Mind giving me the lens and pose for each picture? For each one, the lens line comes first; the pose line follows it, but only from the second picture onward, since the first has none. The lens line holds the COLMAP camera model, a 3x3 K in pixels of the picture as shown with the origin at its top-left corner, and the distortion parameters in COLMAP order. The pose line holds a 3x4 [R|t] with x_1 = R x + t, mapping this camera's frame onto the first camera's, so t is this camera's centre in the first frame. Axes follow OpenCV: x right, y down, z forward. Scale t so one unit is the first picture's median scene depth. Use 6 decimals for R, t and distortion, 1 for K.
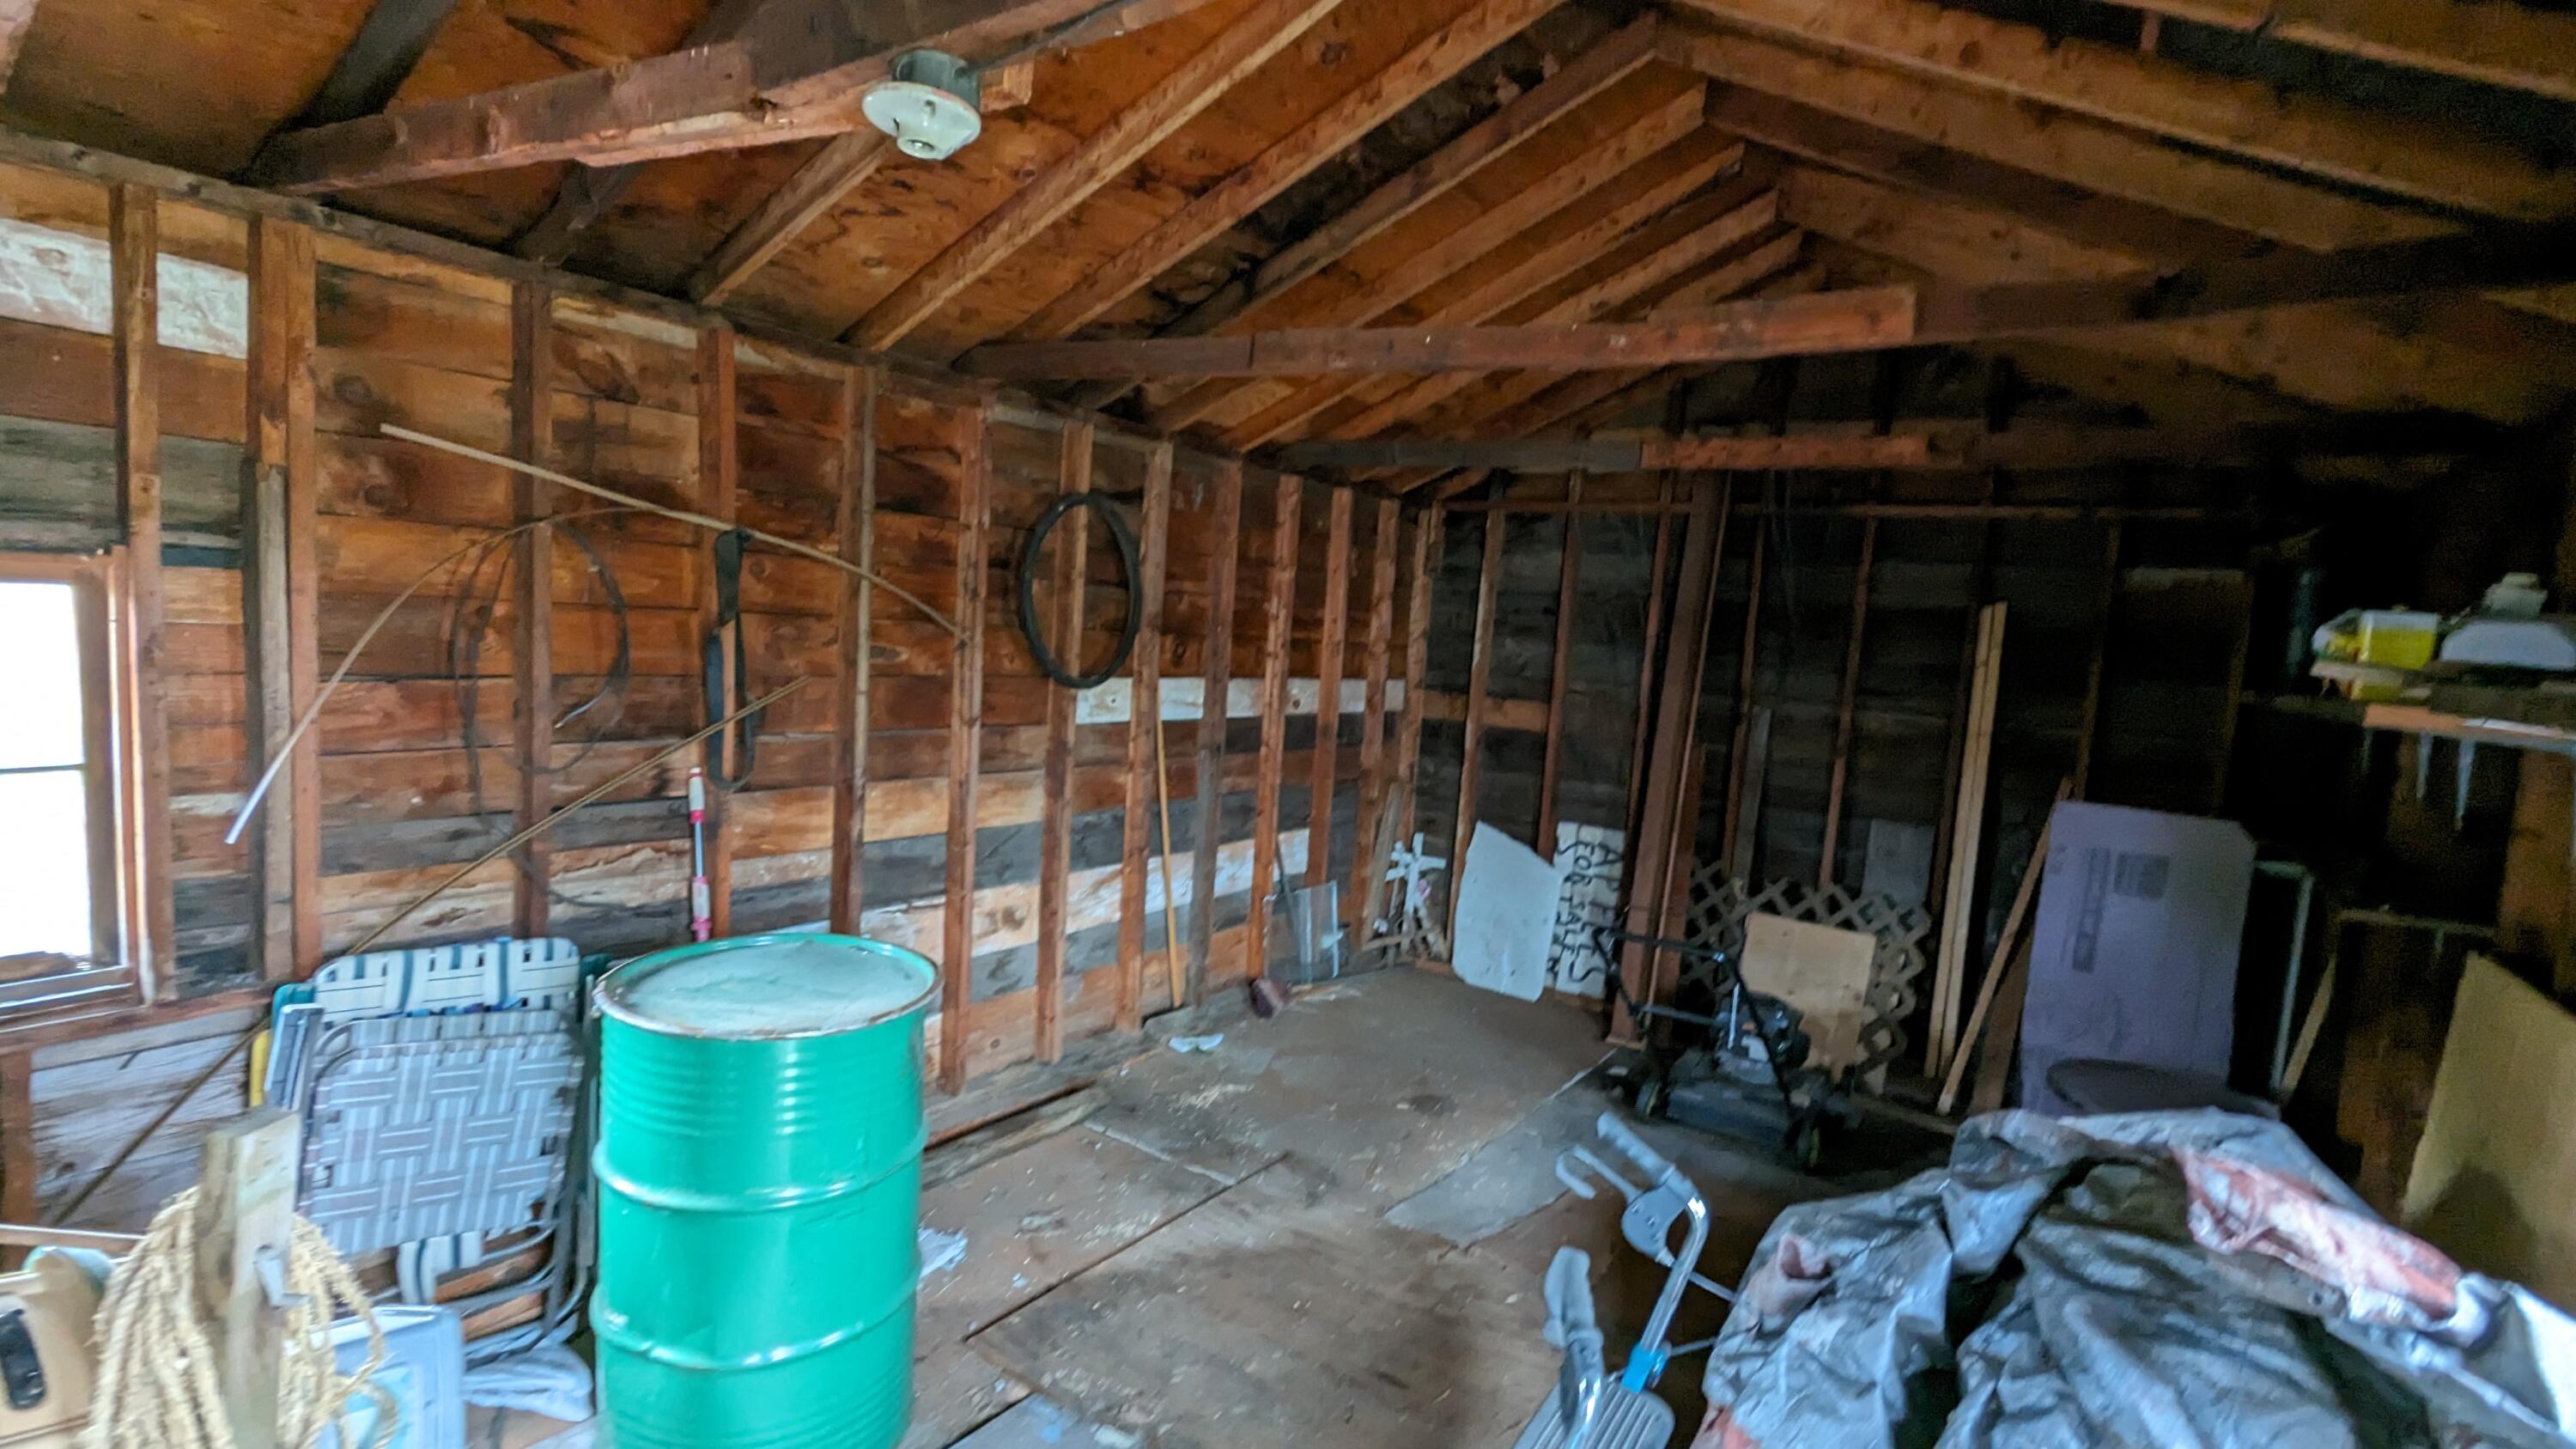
lens RADIAL K [[1197.9, 0, 1269.0], [0, 1197.9, 729.3], [0, 0, 1]] dist [-0.000328, -0.000920]
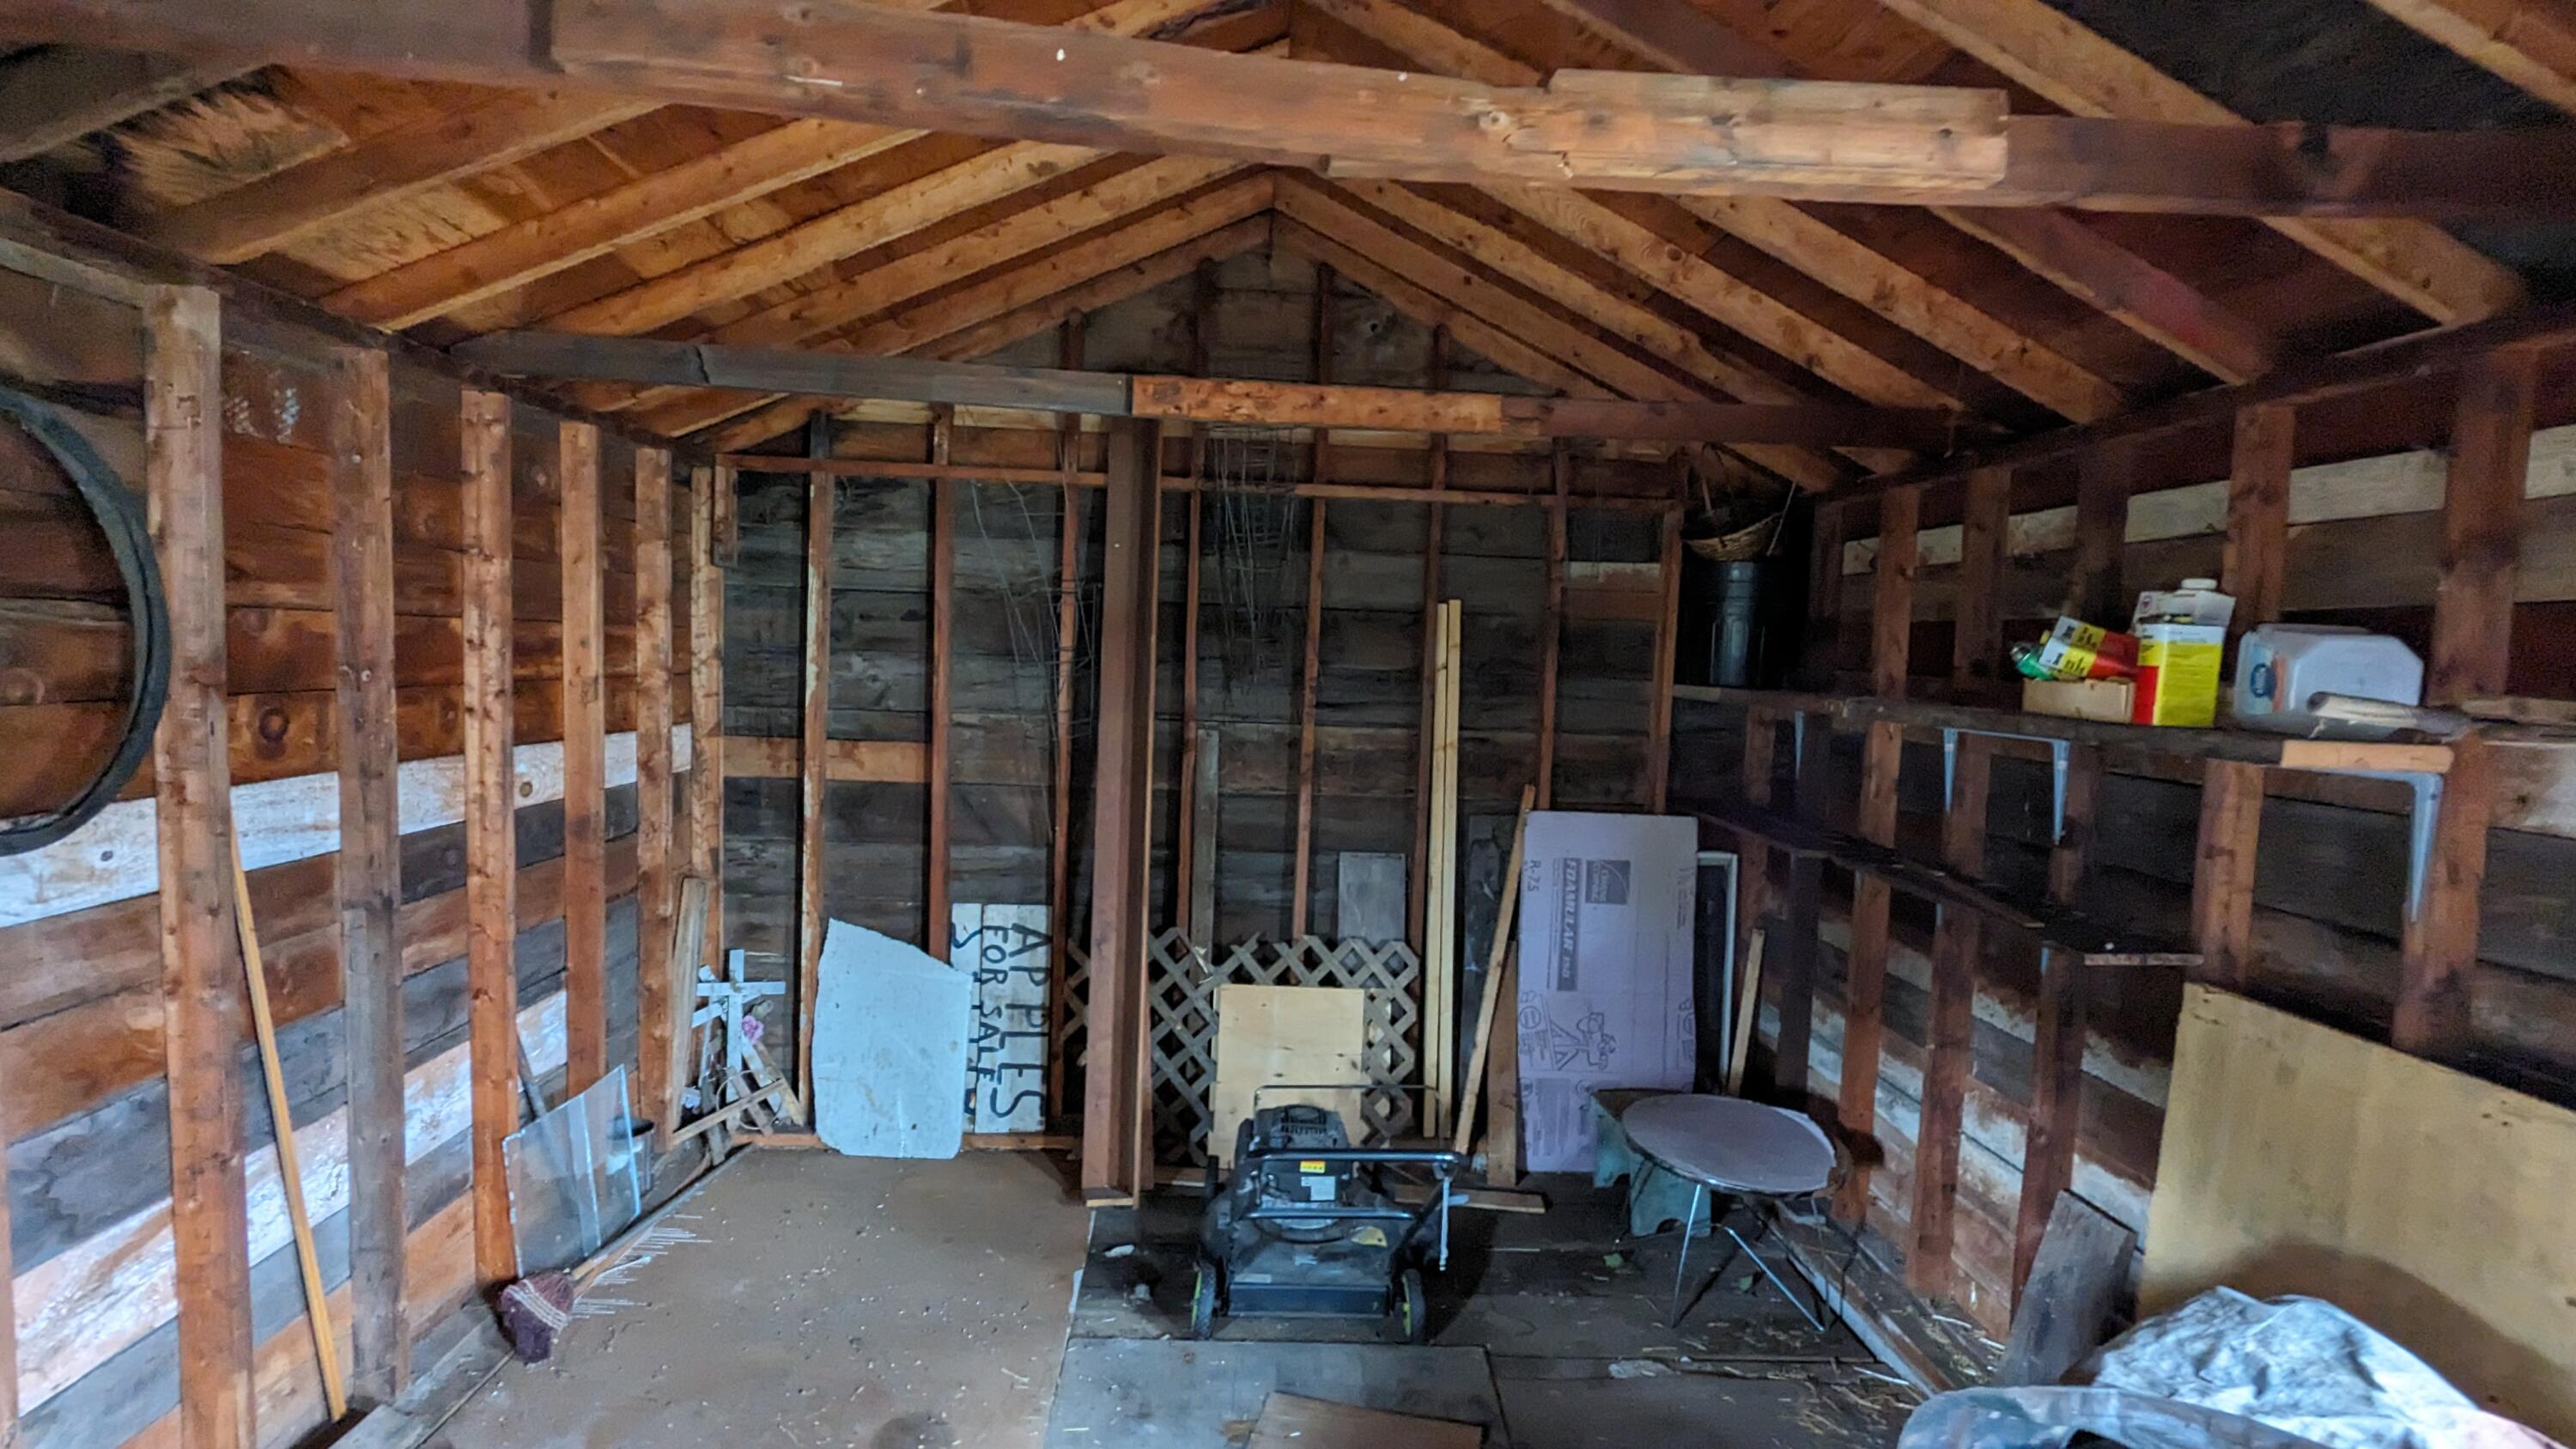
lens RADIAL K [[1197.9, 0, 1269.0], [0, 1197.9, 729.3], [0, 0, 1]] dist [-0.000328, -0.000920]
pose [[0.781662, -0.086256, 0.617709, -0.054912], [0.075848, 0.996186, 0.043127, -0.050242], [-0.619073, 0.013141, 0.785224, 0.334305]]
